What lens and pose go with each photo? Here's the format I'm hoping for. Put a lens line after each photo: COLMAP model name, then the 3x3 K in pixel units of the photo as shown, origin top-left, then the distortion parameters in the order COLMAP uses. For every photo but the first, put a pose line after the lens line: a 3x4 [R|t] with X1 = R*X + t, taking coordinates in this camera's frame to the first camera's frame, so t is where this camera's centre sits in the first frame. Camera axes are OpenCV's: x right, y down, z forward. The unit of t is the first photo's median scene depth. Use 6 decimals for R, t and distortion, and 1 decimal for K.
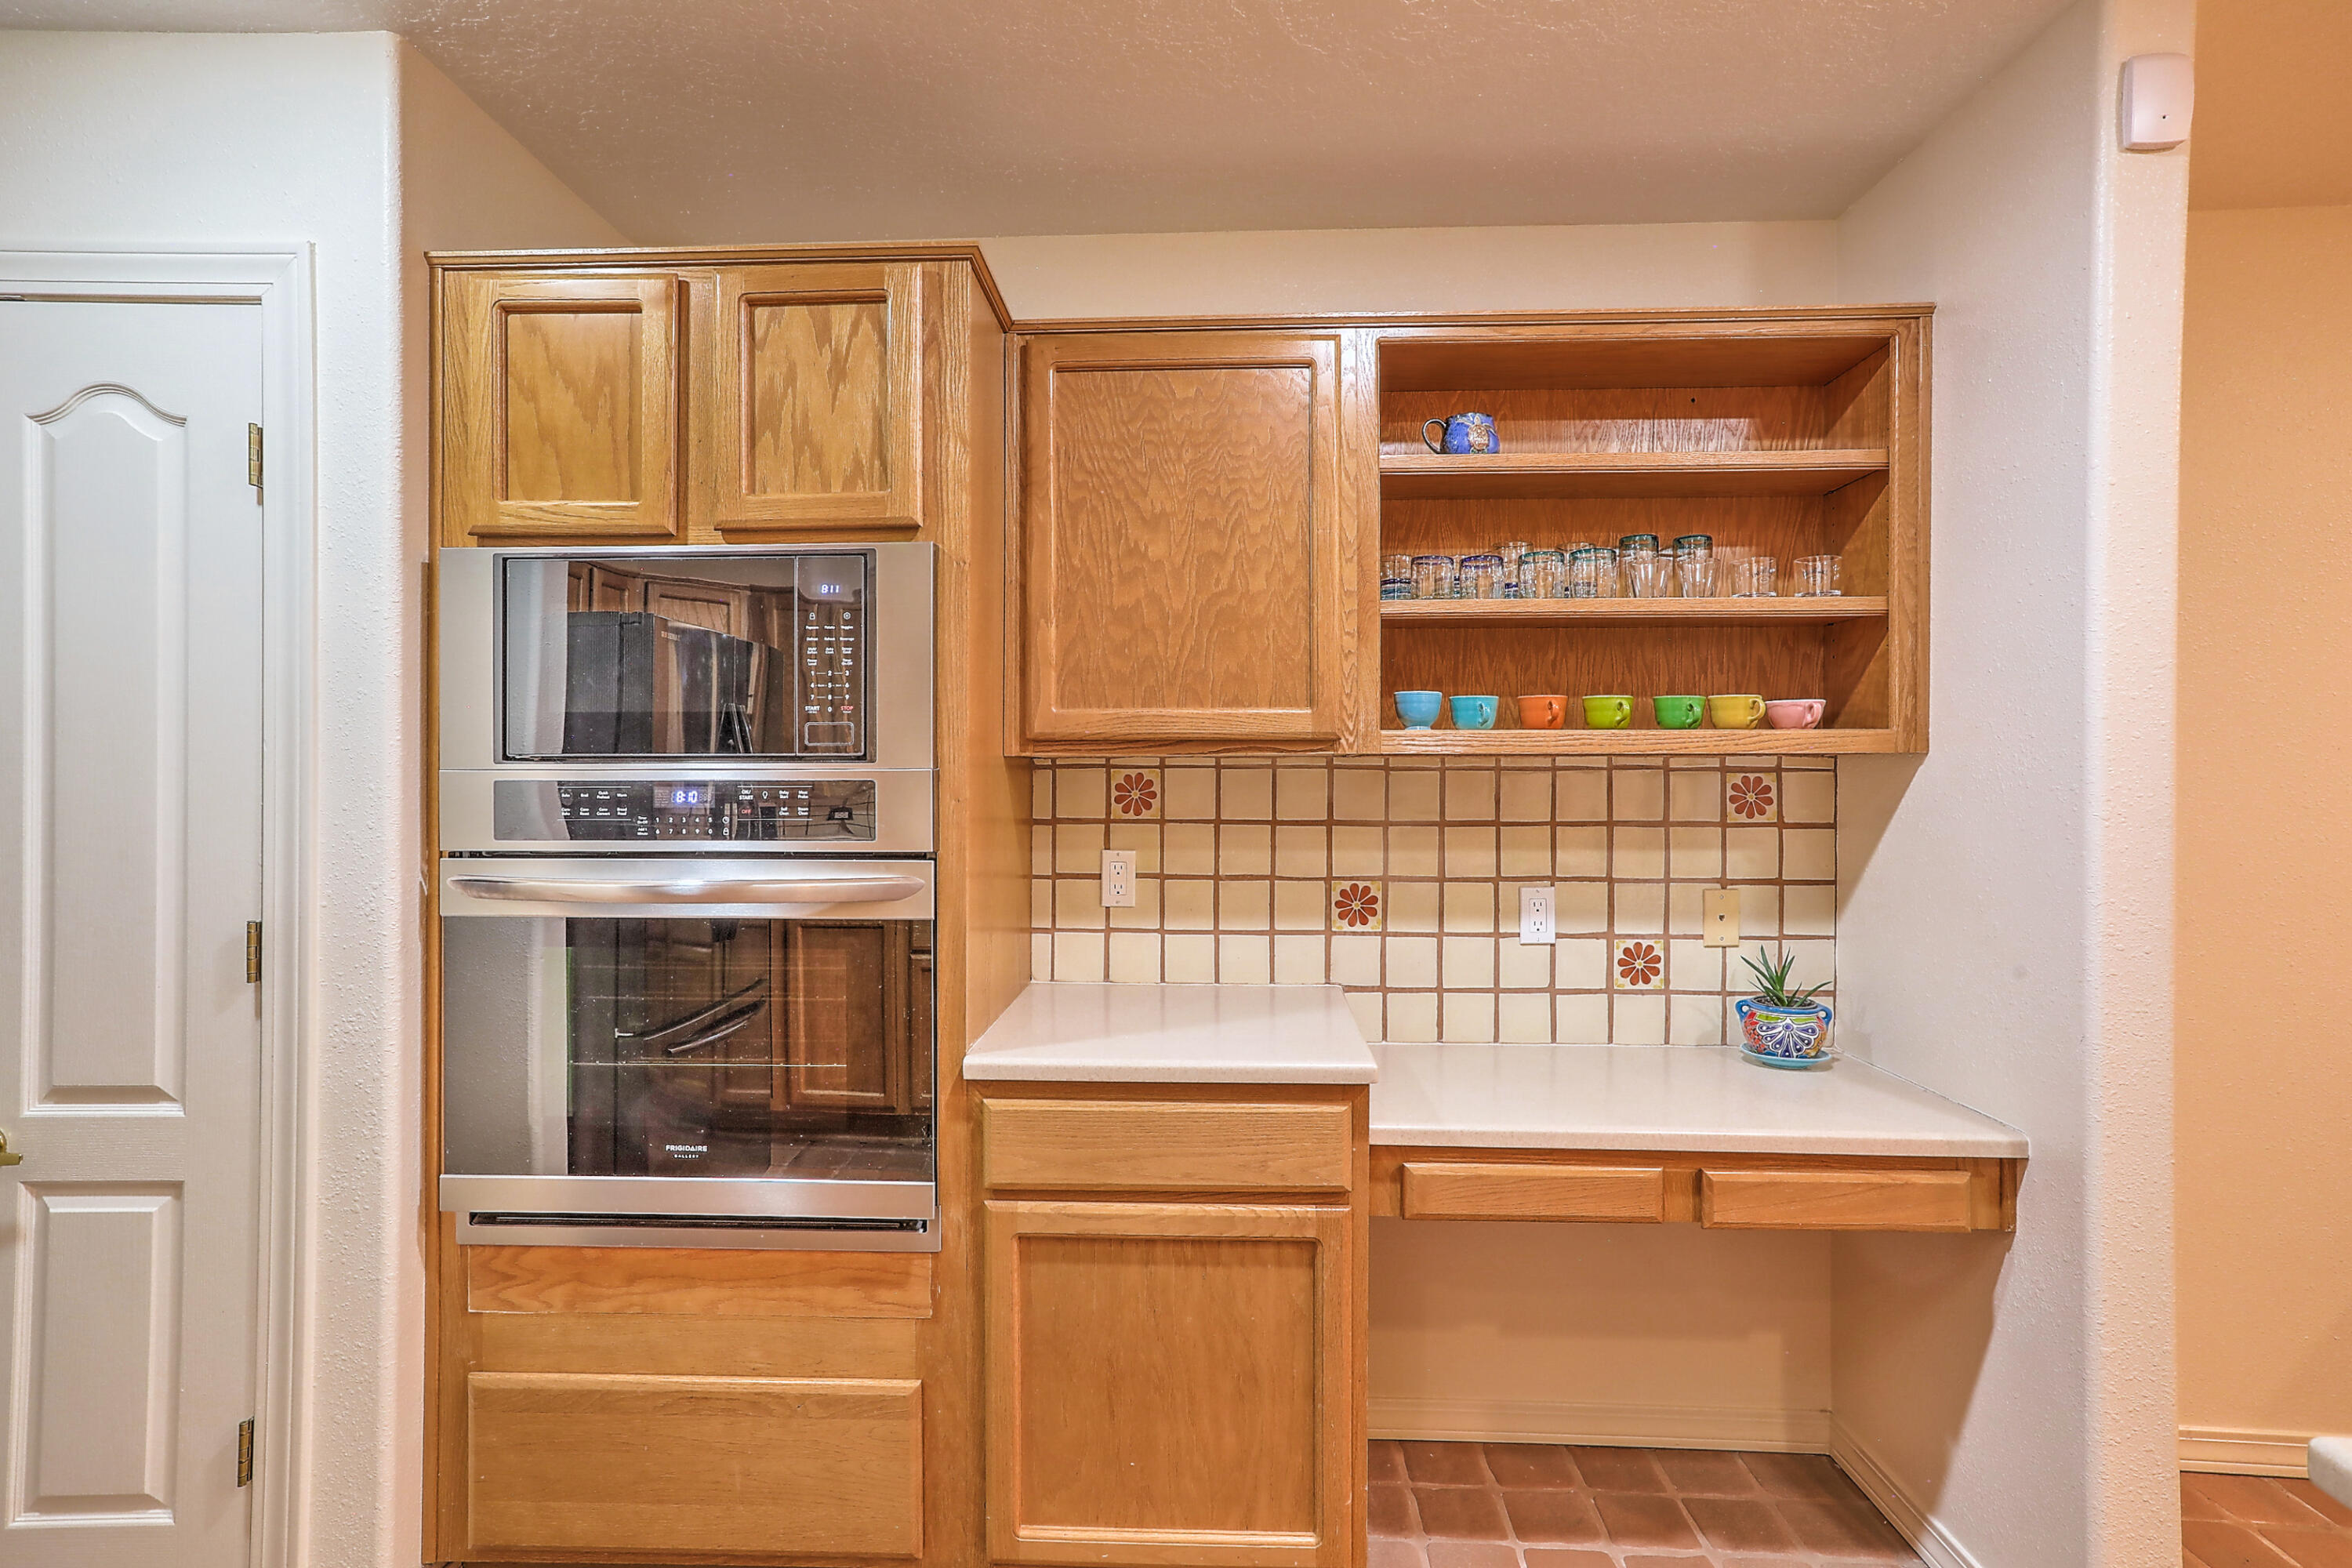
lens RADIAL K [[1219.6, 0, 1179.6], [0, 1219.6, 768.7], [0, 0, 1]] dist [-0.012647, 0.001197]
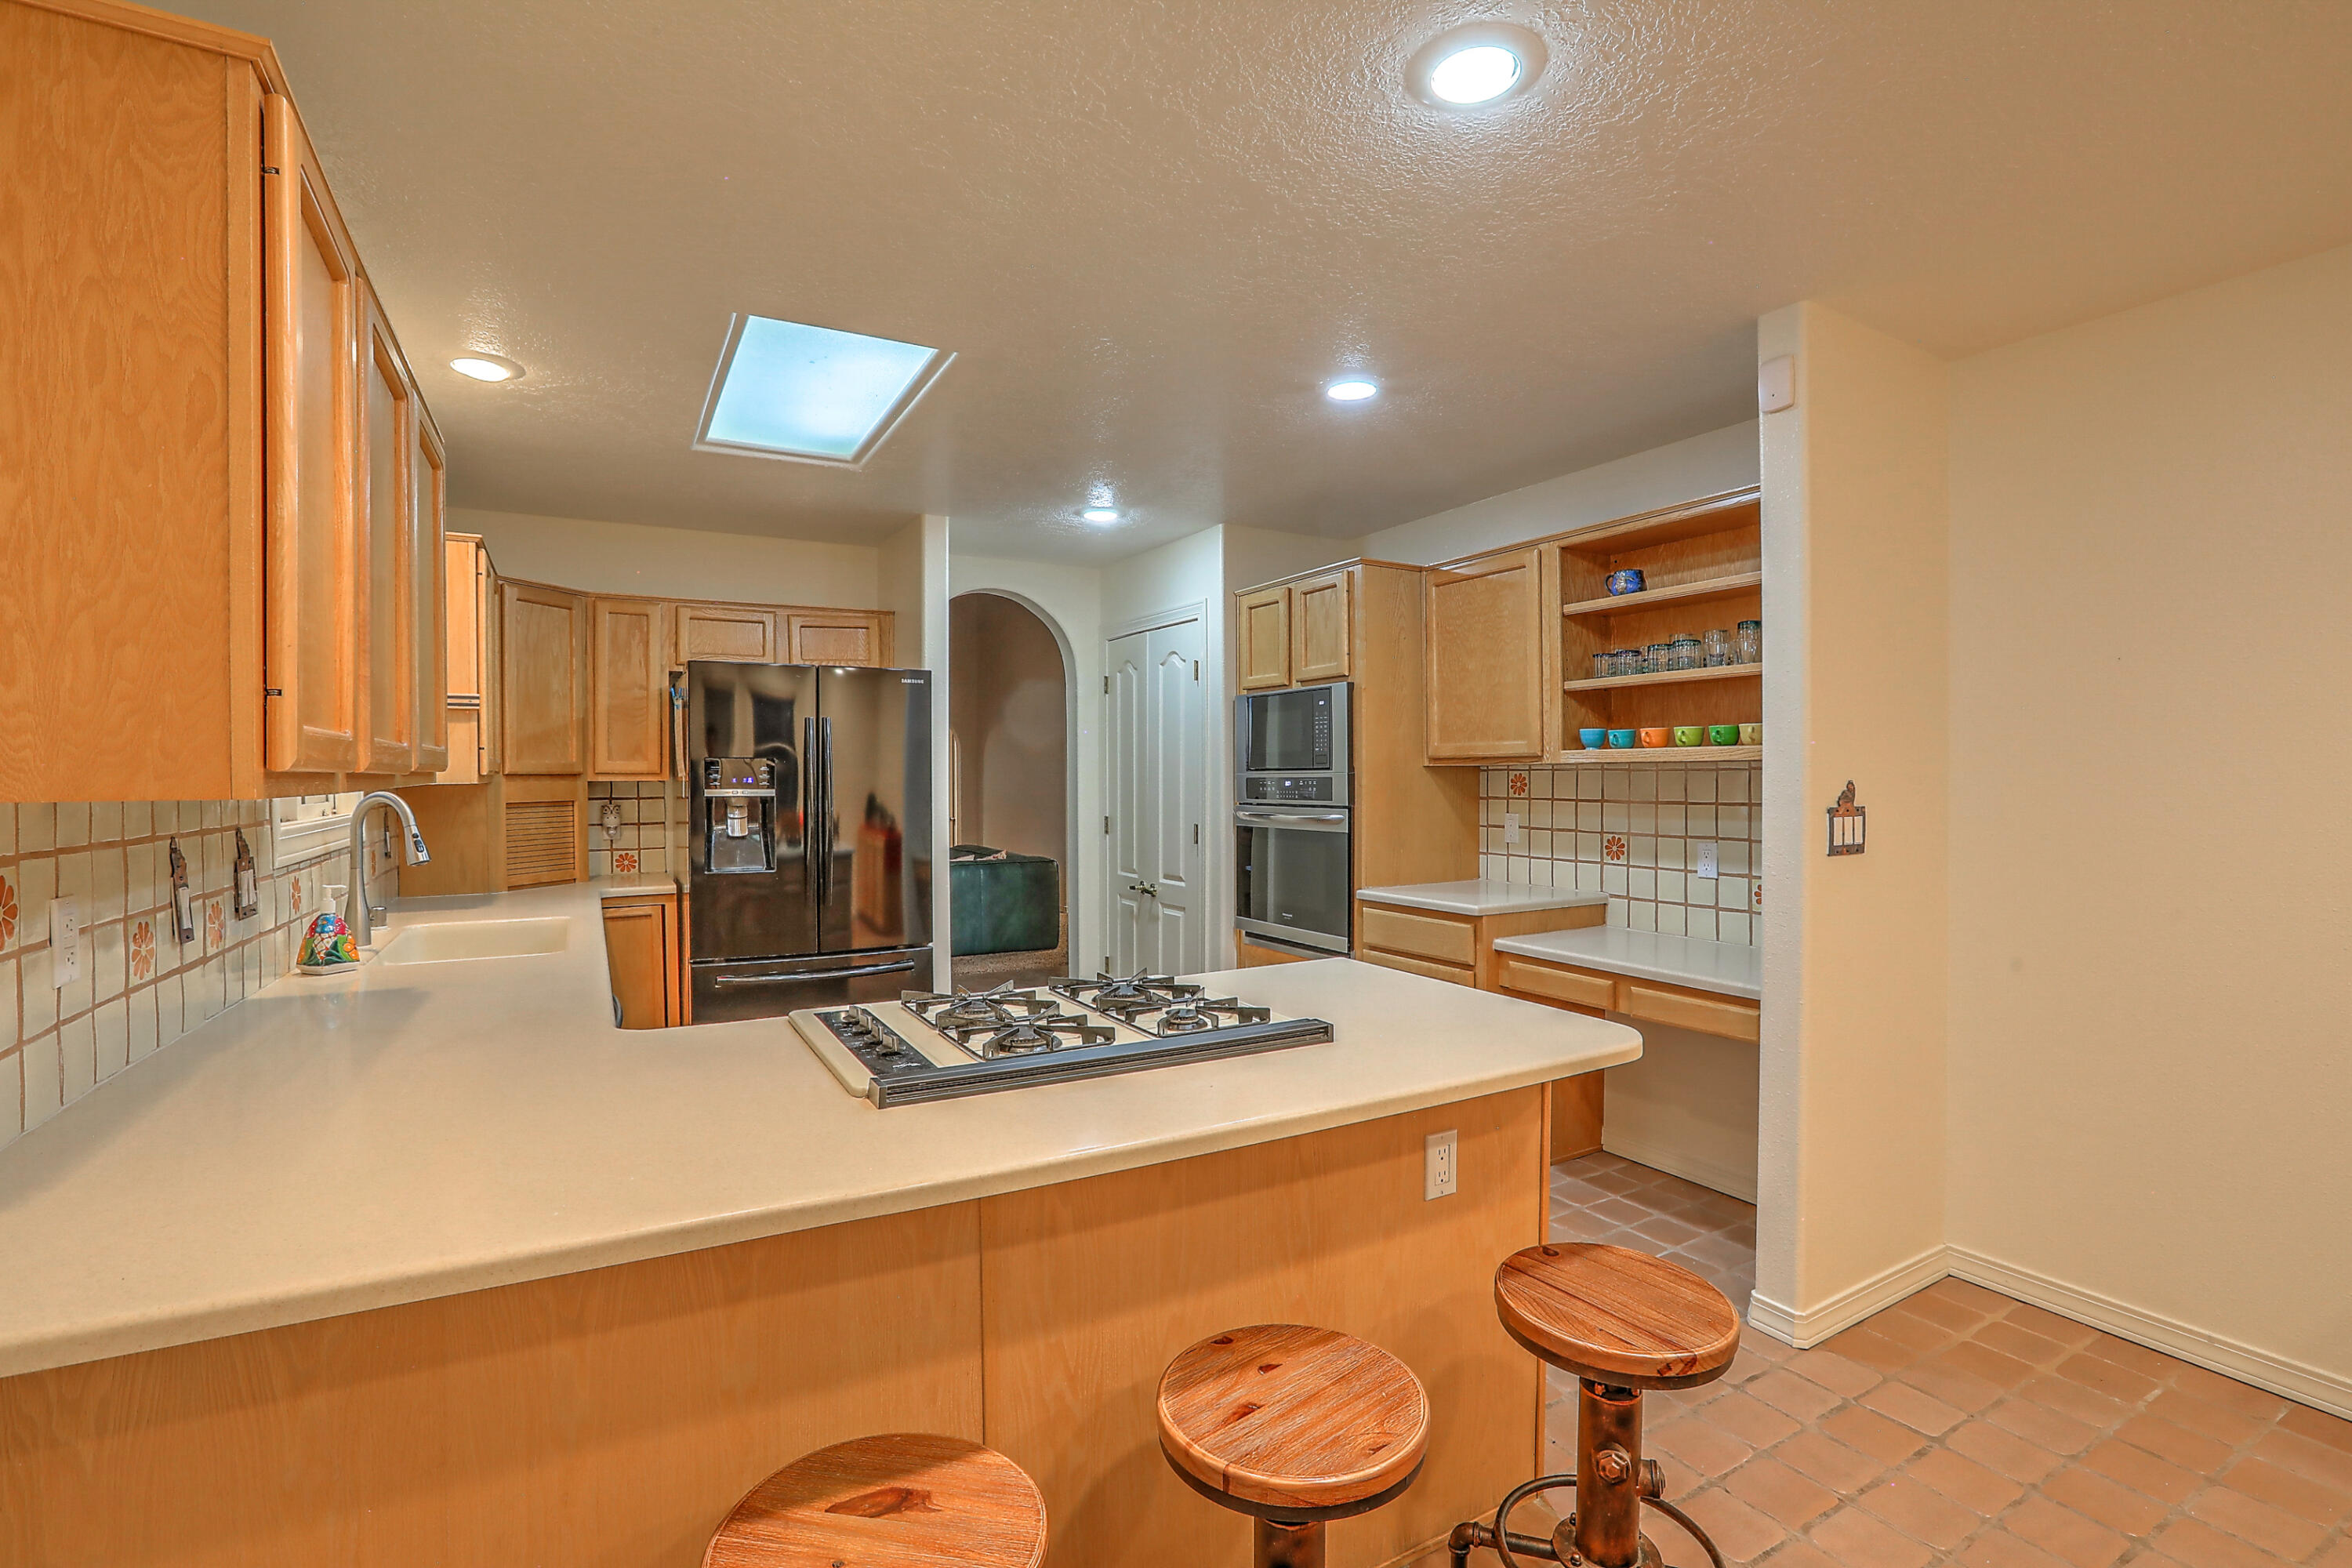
lens RADIAL K [[1076.0, 0, 1183.2], [0, 1076.0, 784.8], [0, 0, 1]] dist [-0.059650, 0.025142]
pose [[0.521431, 0.004388, -0.853282, 1.146554], [0.009742, 0.999891, 0.011095, -0.002165], [0.853238, -0.014098, 0.521331, -0.329970]]
